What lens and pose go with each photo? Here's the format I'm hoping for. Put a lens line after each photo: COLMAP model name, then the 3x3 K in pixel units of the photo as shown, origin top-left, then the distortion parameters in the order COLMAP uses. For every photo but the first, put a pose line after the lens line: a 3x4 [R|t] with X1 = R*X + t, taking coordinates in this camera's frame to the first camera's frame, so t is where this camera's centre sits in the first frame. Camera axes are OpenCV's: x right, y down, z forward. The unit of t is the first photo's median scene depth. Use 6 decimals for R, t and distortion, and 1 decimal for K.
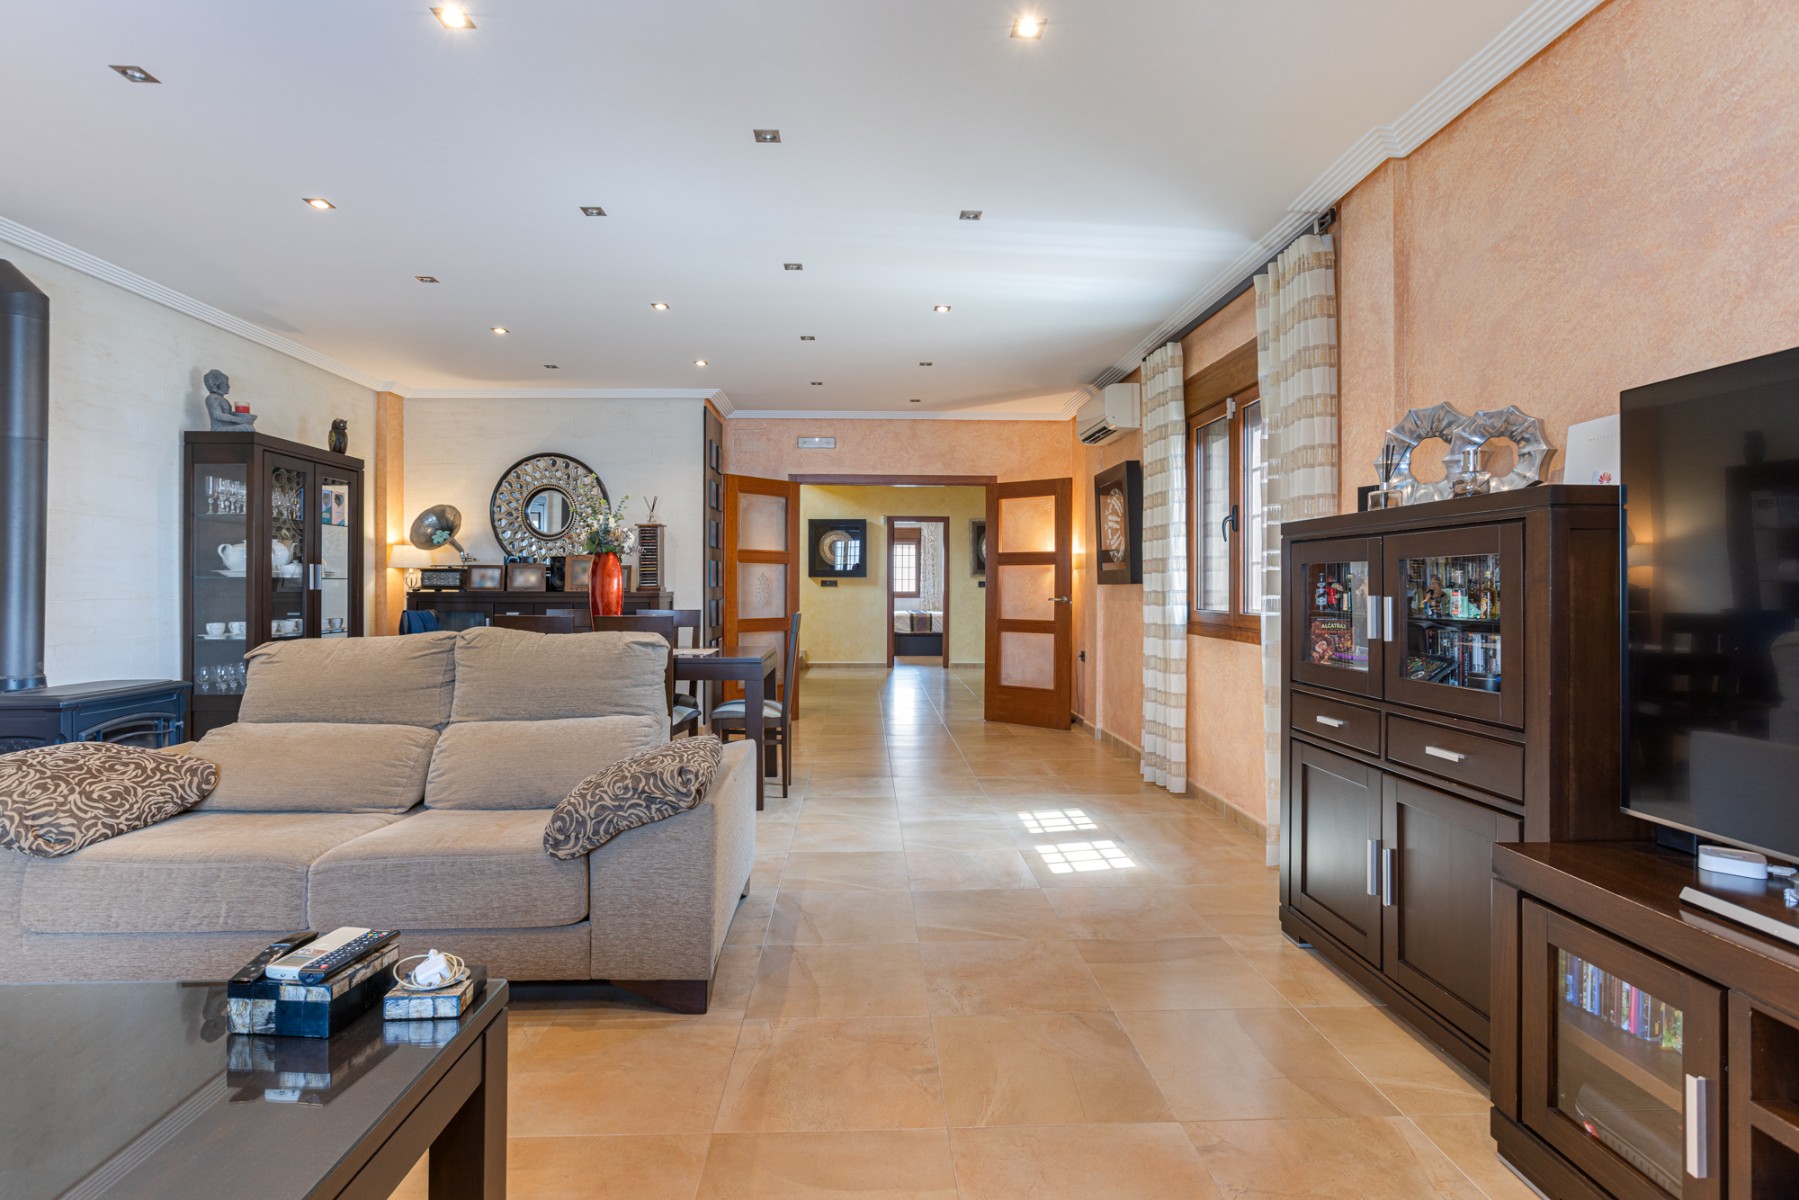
lens RADIAL K [[892.9, 0, 898.7], [0, 892.9, 577.7], [0, 0, 1]] dist [-0.055805, 0.037015]
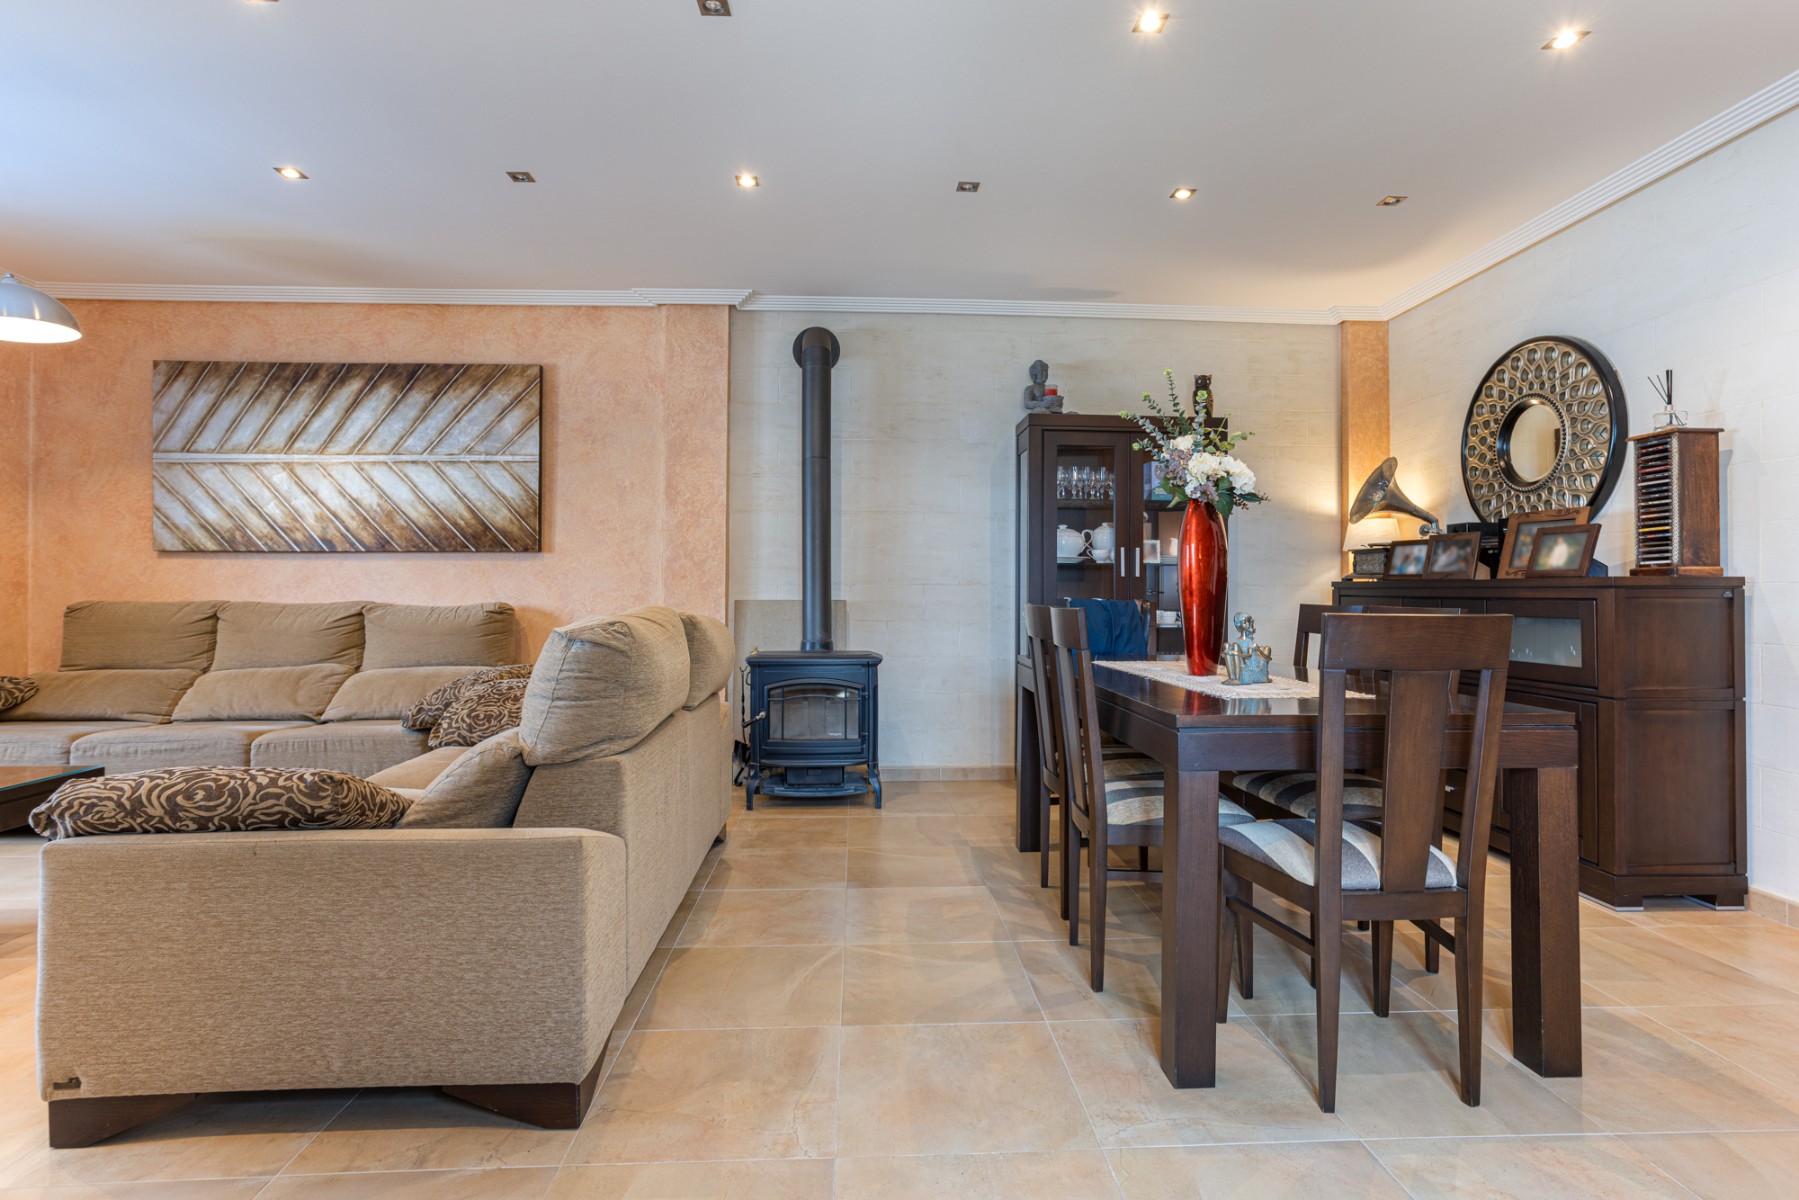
lens RADIAL K [[892.9, 0, 898.7], [0, 892.9, 577.7], [0, 0, 1]] dist [-0.055805, 0.037015]
pose [[0.013230, -0.011013, -0.999852, 0.183046], [0.004962, 0.999928, -0.010948, 0.019088], [0.999900, -0.004817, 0.013284, 0.614090]]
